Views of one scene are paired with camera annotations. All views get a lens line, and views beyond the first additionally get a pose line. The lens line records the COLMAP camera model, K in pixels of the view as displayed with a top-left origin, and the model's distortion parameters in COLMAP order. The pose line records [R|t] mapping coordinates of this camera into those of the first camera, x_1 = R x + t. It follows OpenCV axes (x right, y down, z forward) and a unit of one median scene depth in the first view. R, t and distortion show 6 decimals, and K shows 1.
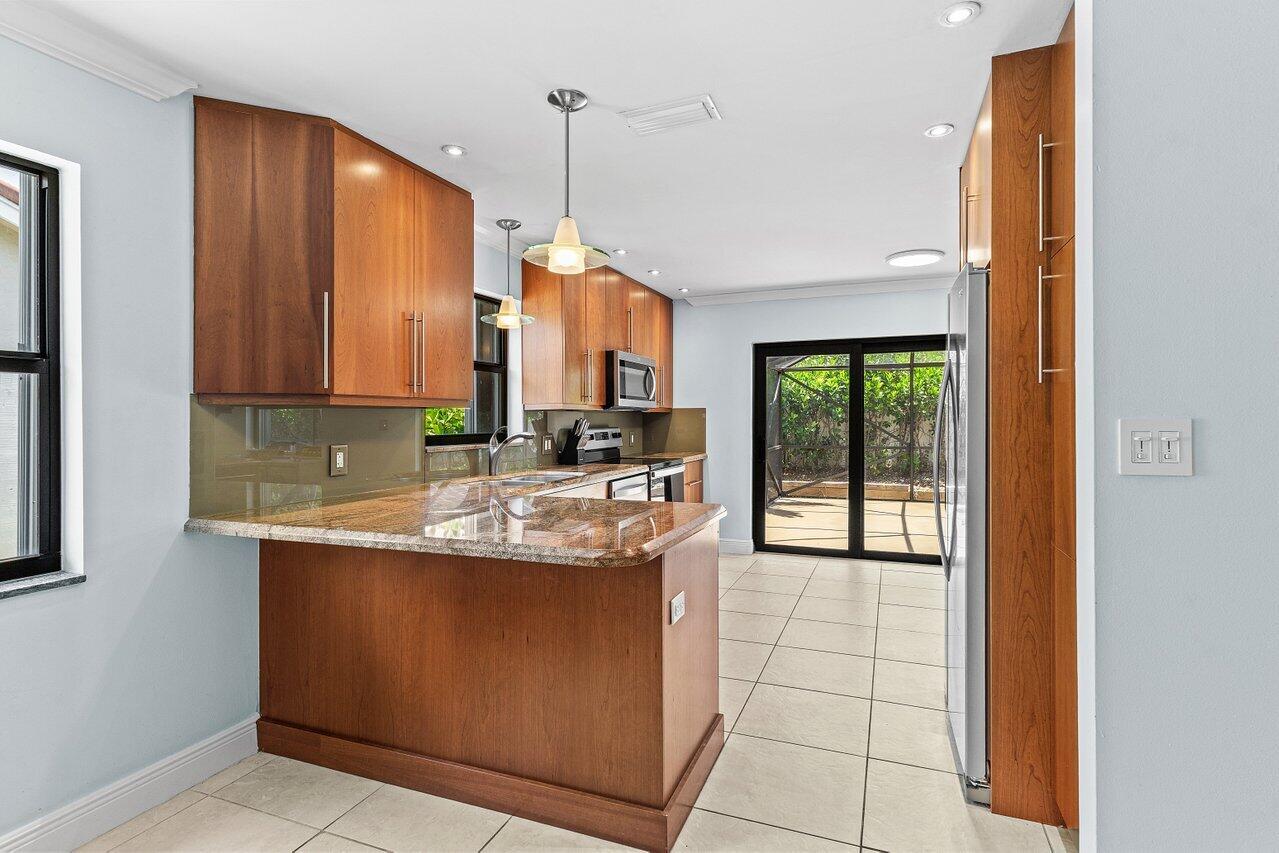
lens RADIAL K [[625.9, 0, 644.1], [0, 625.9, 411.7], [0, 0, 1]] dist [-0.000203, -0.000157]
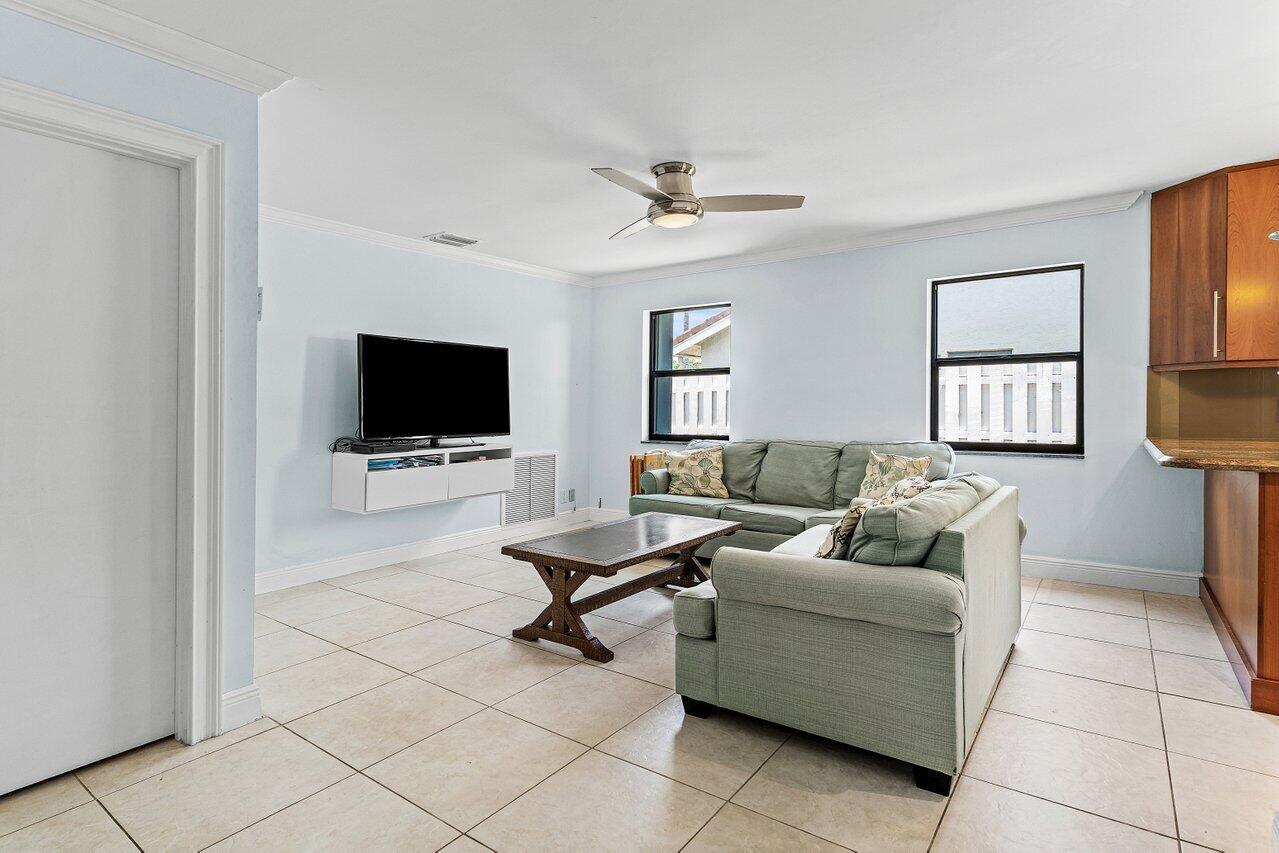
lens RADIAL K [[625.9, 0, 644.1], [0, 625.9, 411.7], [0, 0, 1]] dist [-0.000203, -0.000157]
pose [[-0.262915, 0.011026, -0.964756, 1.254346], [0.014104, 0.999872, 0.007584, 0.060185], [0.964716, -0.011613, -0.263036, 0.095798]]
